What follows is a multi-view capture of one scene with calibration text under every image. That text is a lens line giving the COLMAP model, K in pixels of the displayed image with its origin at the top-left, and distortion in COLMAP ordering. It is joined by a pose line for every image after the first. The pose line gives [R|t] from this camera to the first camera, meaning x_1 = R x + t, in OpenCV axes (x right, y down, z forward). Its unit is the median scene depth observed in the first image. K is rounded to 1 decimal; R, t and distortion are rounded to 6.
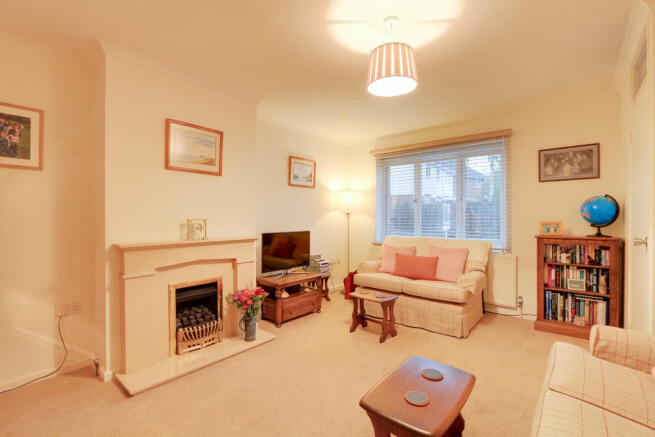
lens RADIAL K [[302.0, 0, 326.7], [0, 302.0, 217.0], [0, 0, 1]] dist [-0.003296, -0.000241]
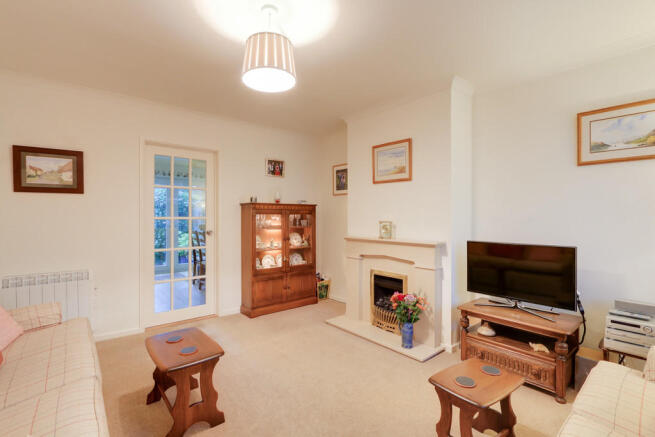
lens RADIAL K [[302.0, 0, 326.4], [0, 302.0, 217.5], [0, 0, 1]] dist [-0.003296, -0.000241]
pose [[-0.157947, 0.001804, -0.987446, 0.740941], [-0.000976, 0.999998, 0.001983, -0.010305], [0.987447, 0.001277, -0.157945, 0.890179]]
